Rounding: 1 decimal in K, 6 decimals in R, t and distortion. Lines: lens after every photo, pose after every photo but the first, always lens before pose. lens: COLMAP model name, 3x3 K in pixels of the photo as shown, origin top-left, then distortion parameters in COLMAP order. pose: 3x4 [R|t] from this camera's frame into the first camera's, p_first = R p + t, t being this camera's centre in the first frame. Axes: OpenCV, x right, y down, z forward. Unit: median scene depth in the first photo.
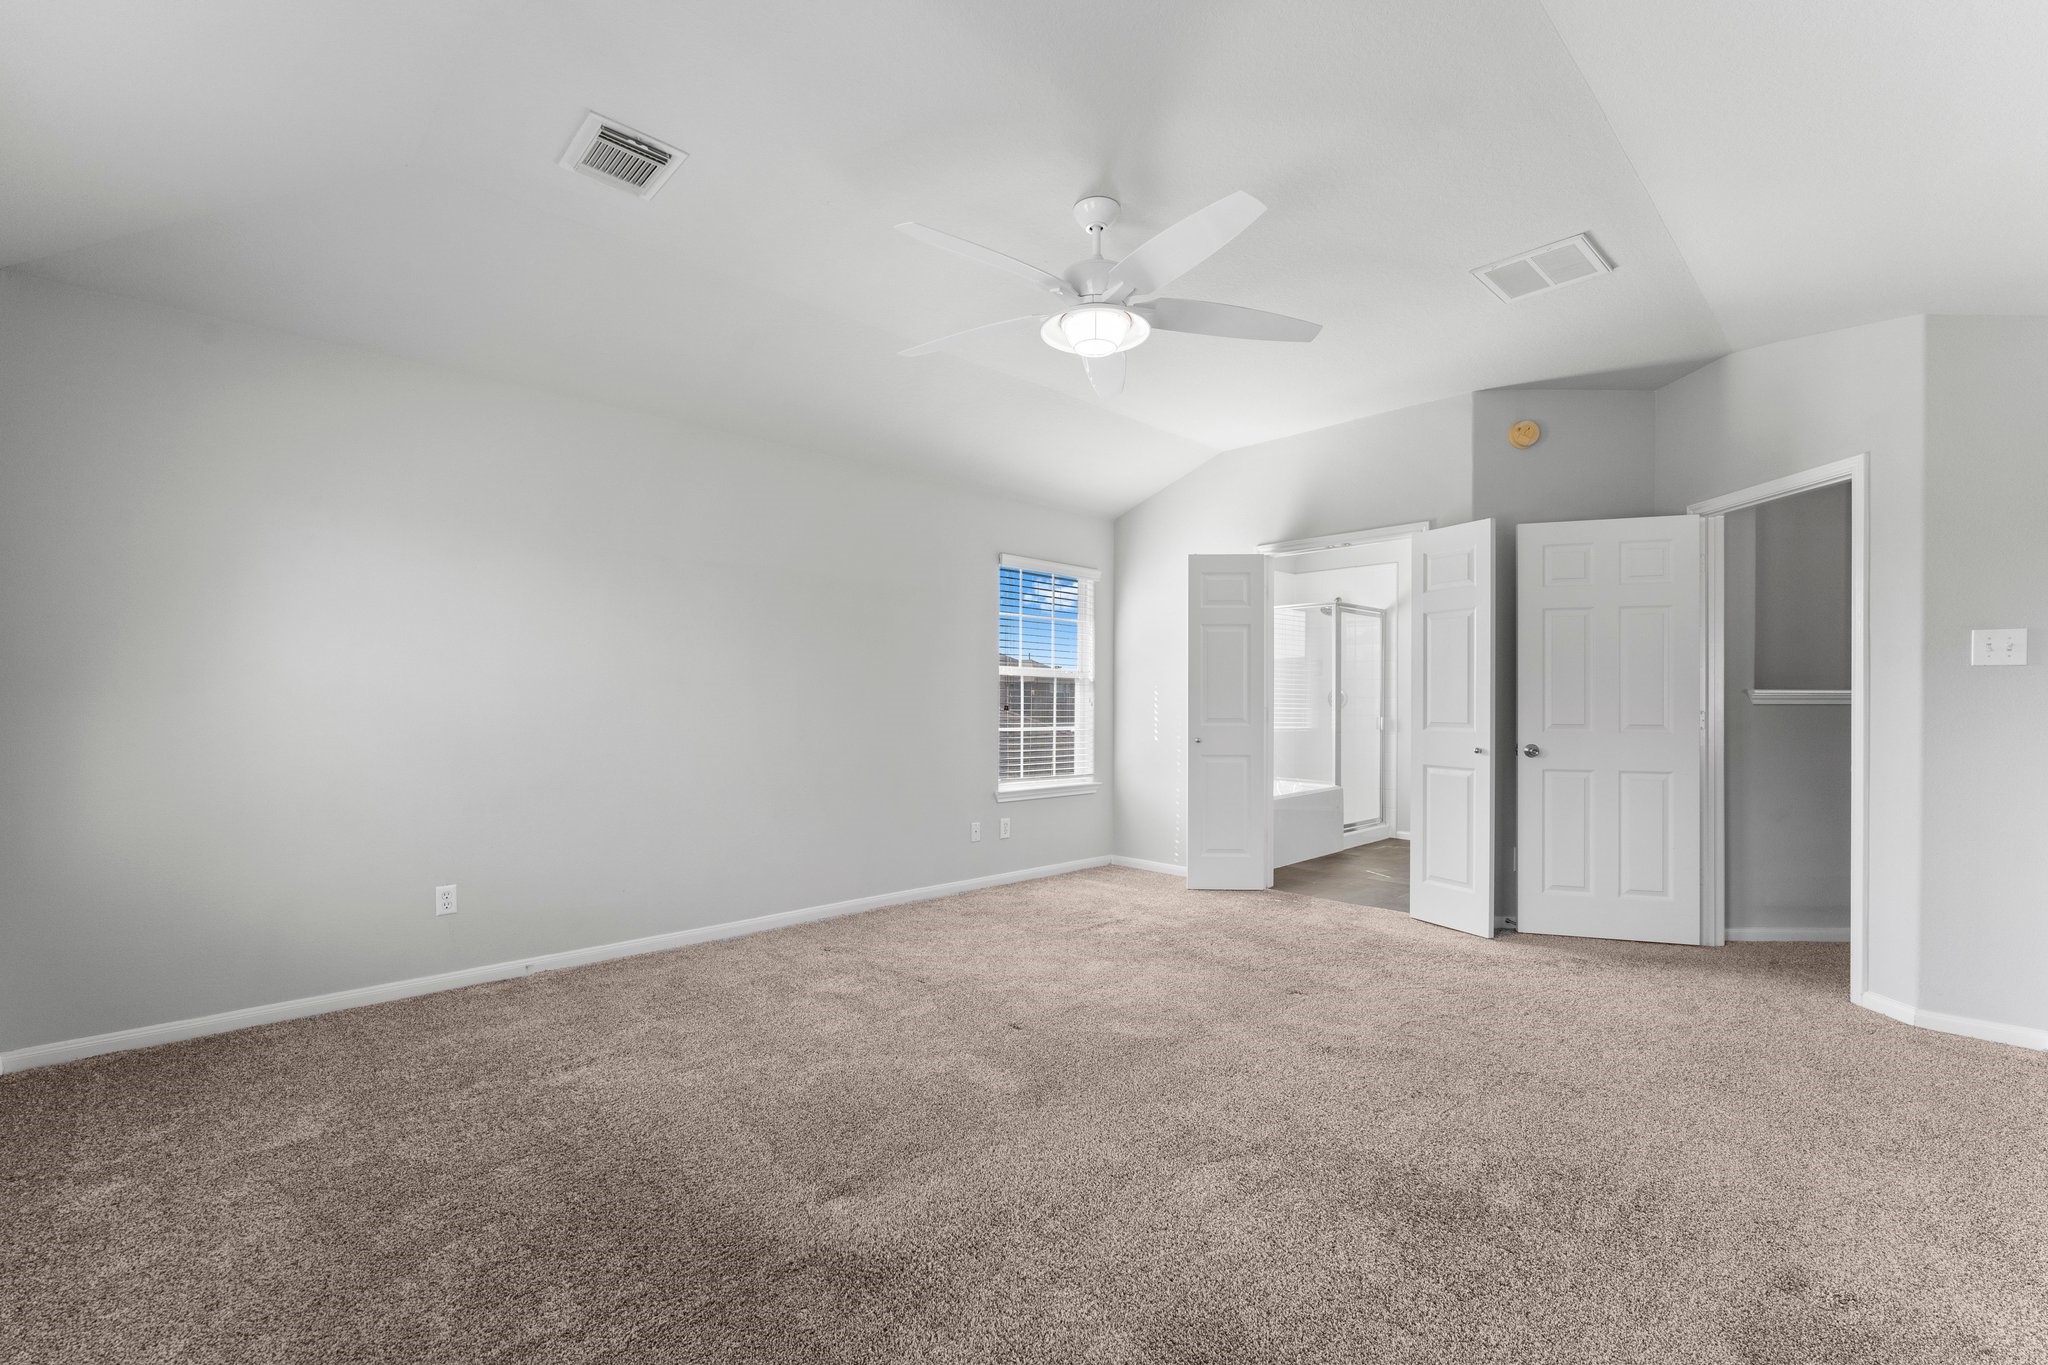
lens RADIAL K [[847.5, 0, 1016.8], [0, 847.5, 692.9], [0, 0, 1]] dist [-0.000384, 0.001034]
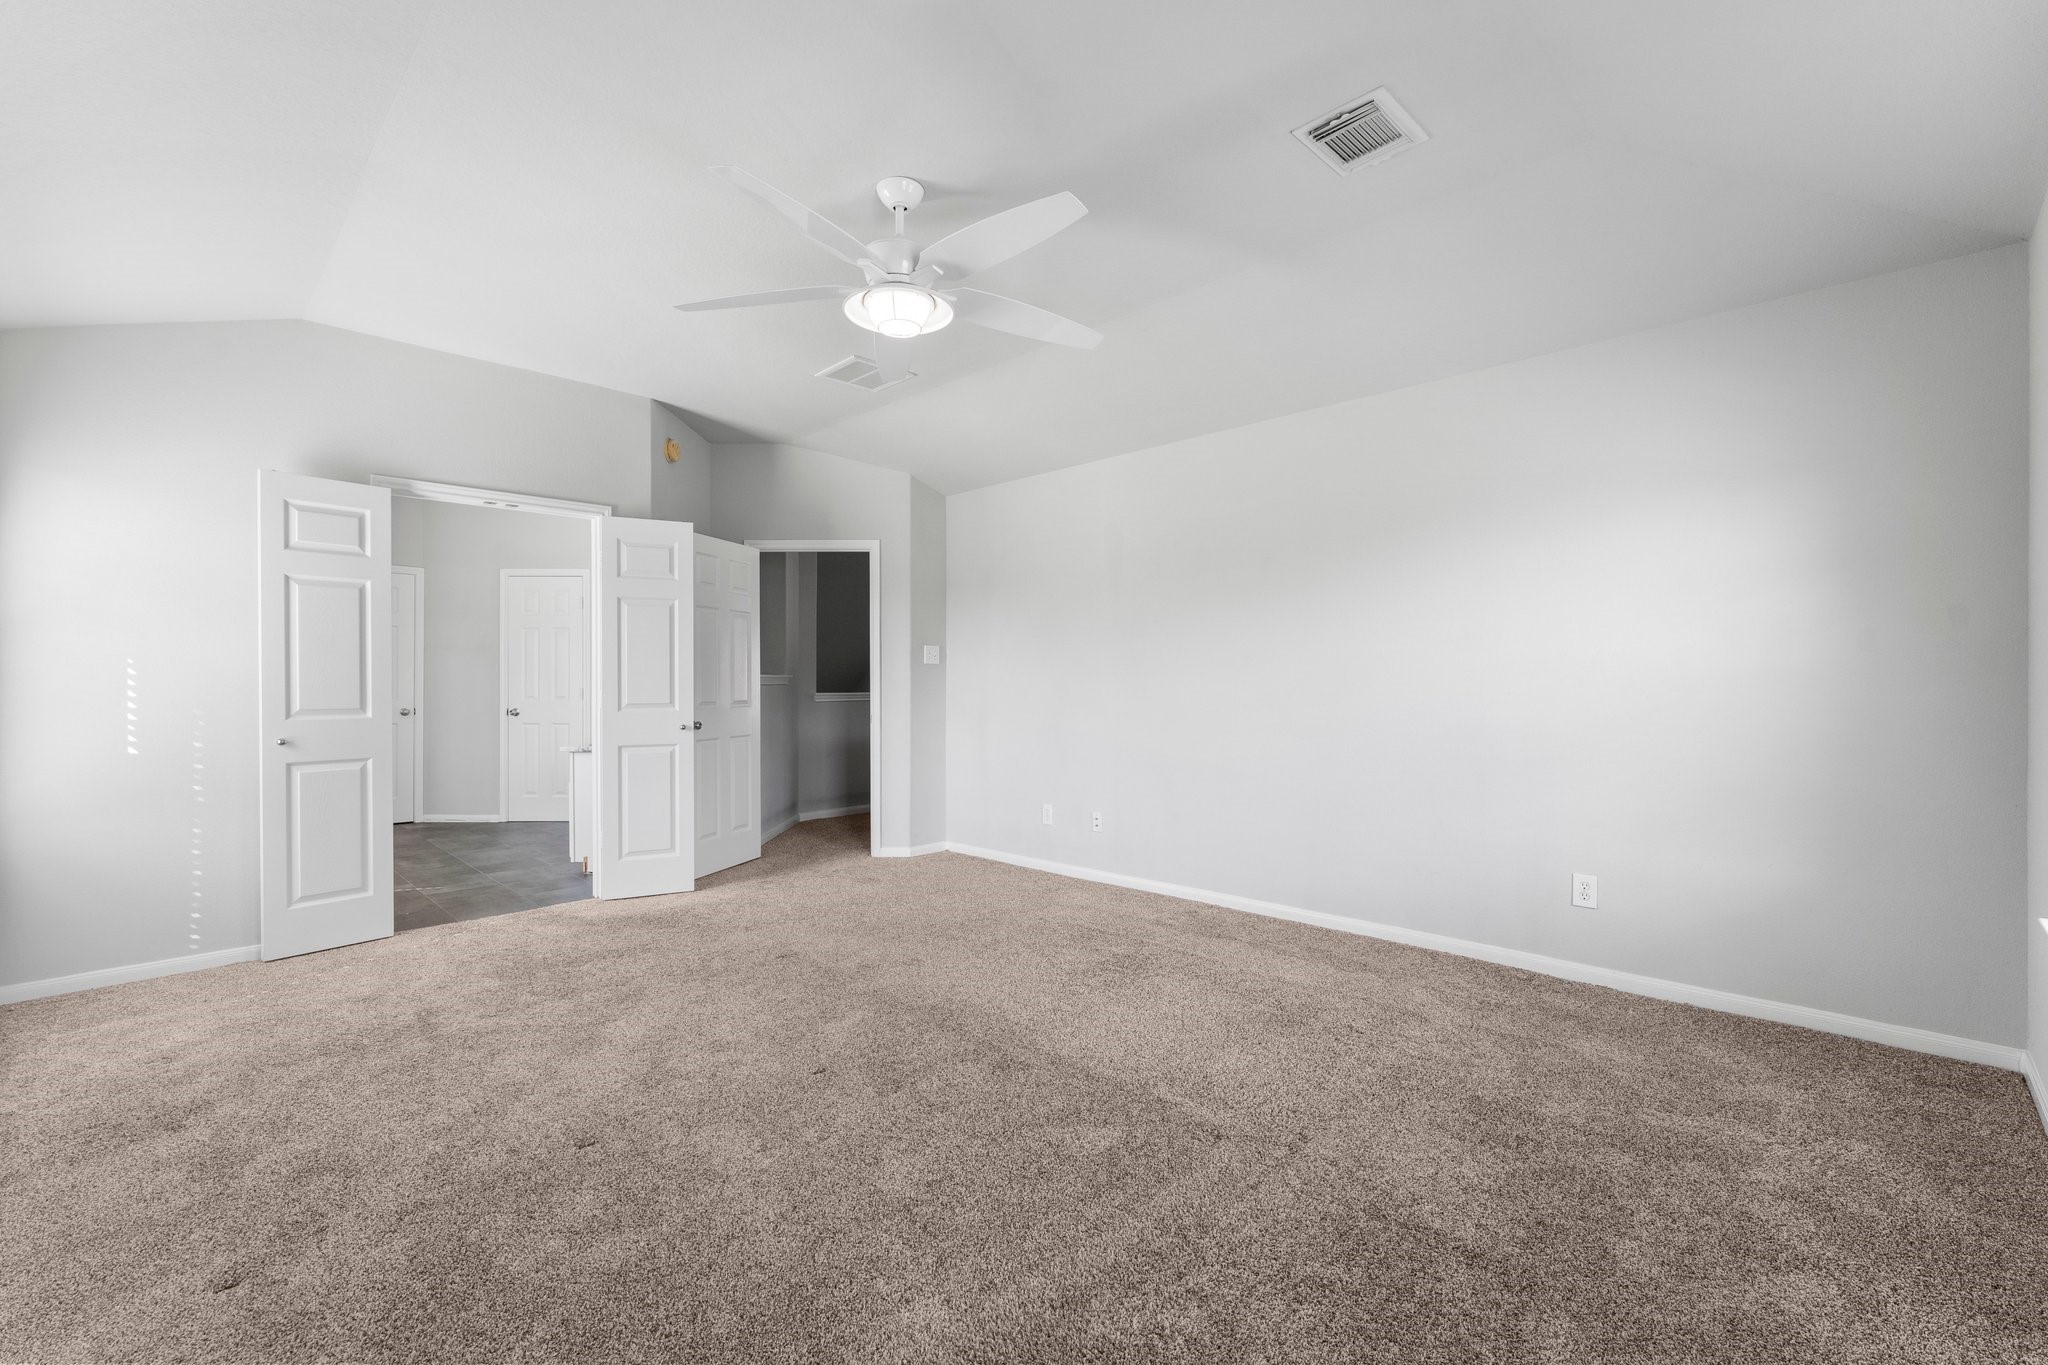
lens RADIAL K [[888.2, 0, 1010.9], [0, 888.2, 679.0], [0, 0, 1]] dist [-0.002742, -0.001704]
pose [[-0.023802, 0.004779, 0.999705, -0.770774], [-0.000848, 0.999988, -0.004800, 0.010874], [-0.999716, -0.000962, -0.023798, 0.720595]]
